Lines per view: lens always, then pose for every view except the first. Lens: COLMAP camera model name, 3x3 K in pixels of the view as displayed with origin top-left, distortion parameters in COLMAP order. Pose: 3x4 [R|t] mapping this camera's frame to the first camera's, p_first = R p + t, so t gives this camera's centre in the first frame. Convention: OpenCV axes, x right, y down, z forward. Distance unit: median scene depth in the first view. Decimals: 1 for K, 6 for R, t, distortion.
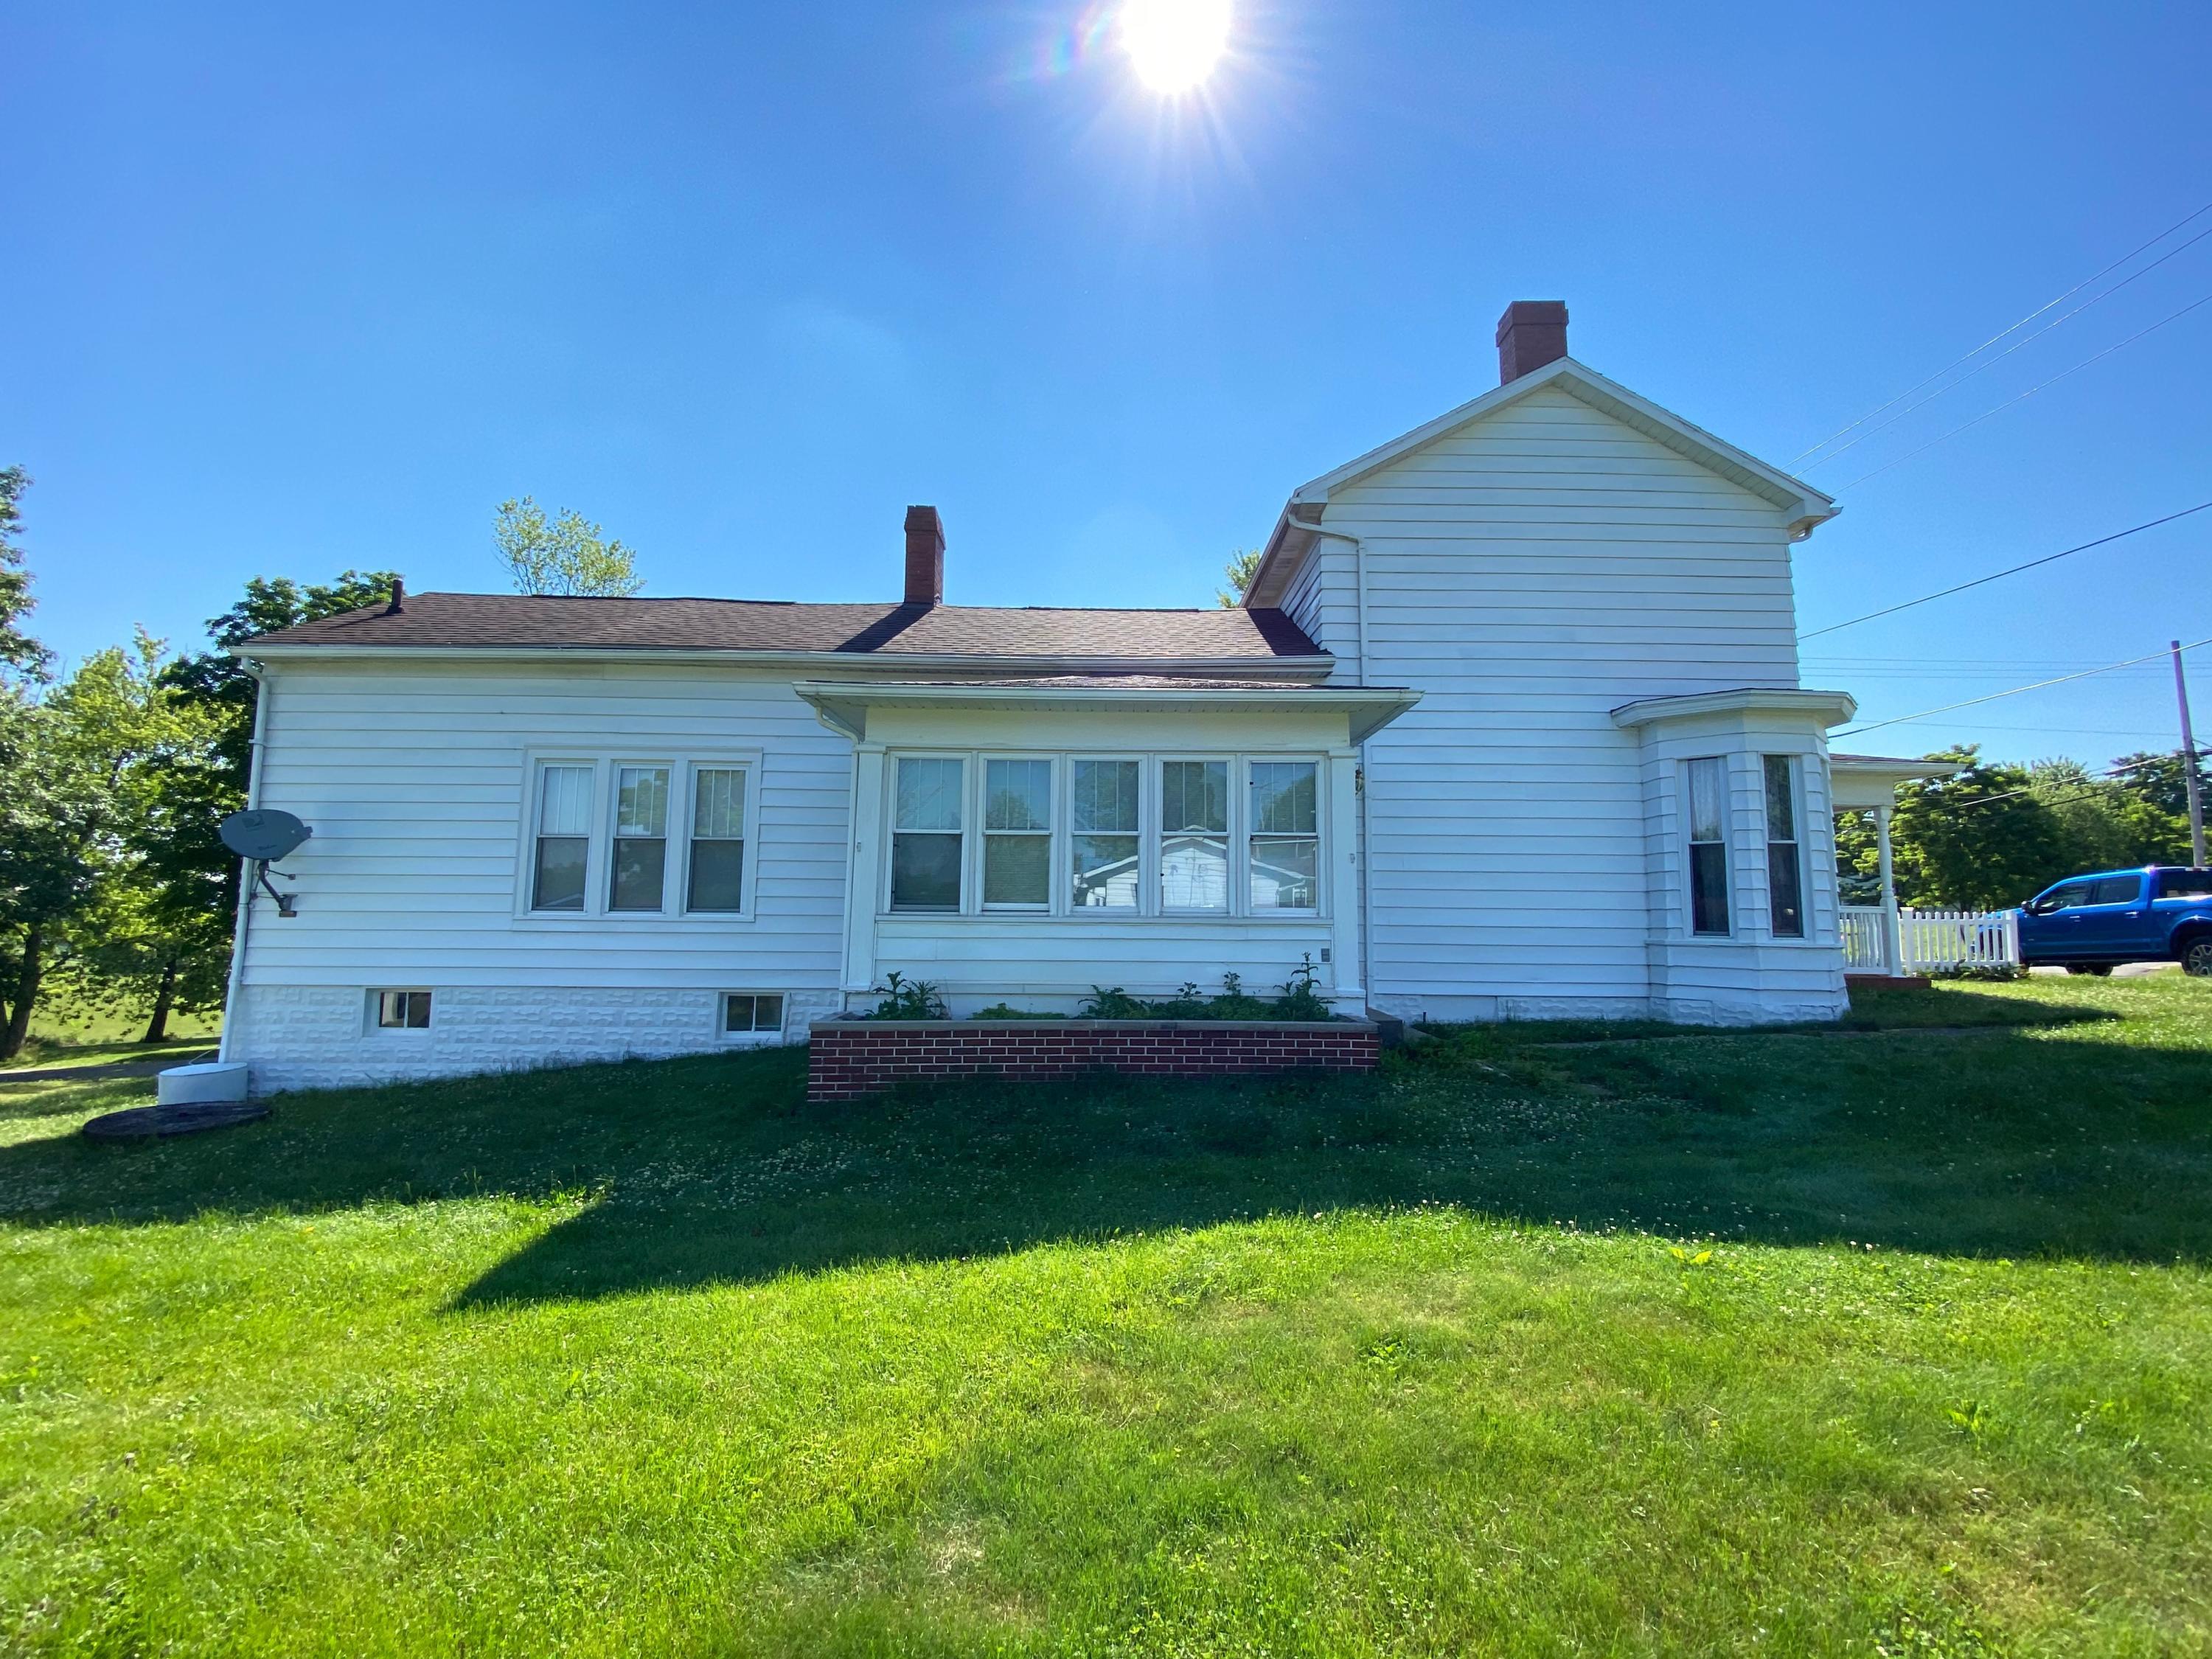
lens RADIAL K [[808.9, 0, 1106.0], [0, 808.9, 829.5], [0, 0, 1]] dist [0.017599, 0.000046]
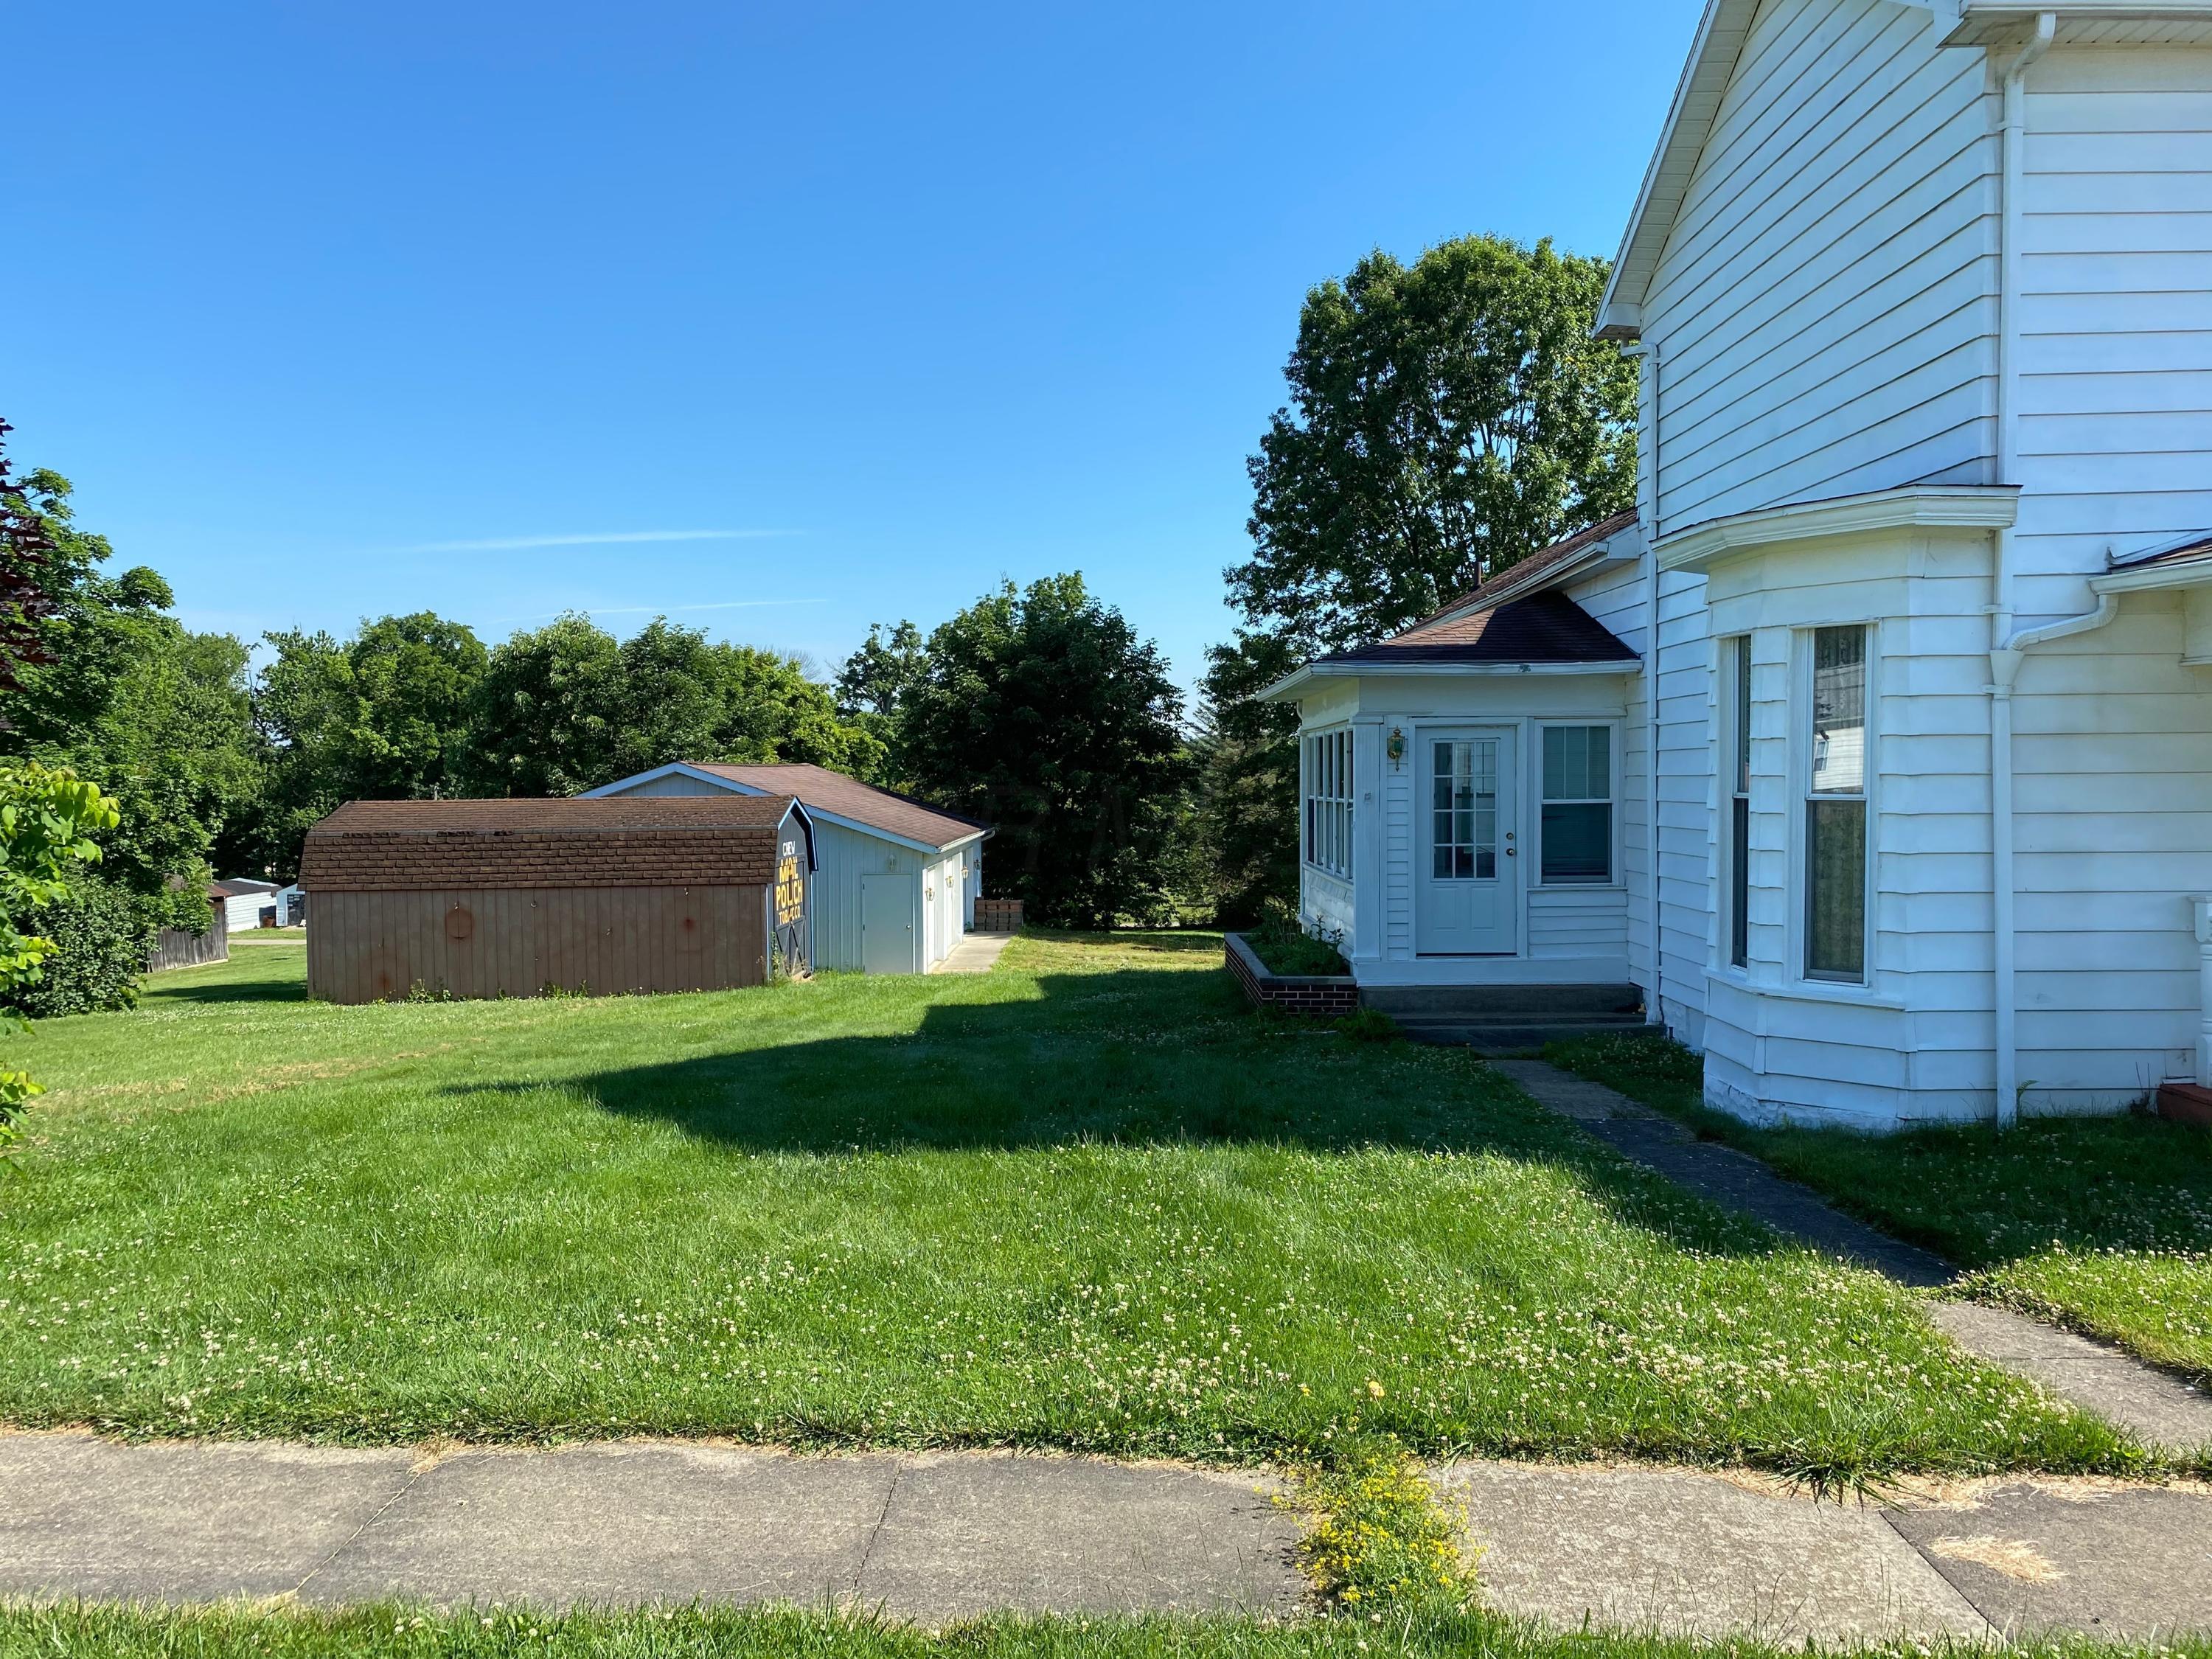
lens RADIAL K [[1713.2, 0, 1106.0], [0, 1713.2, 829.5], [0, 0, 1]] dist [0.010579, 0.000829]
pose [[0.013530, 0.015833, -0.999783, 1.860946], [0.068393, 0.997518, 0.016723, -0.008313], [0.997567, -0.068604, 0.012413, 0.564840]]
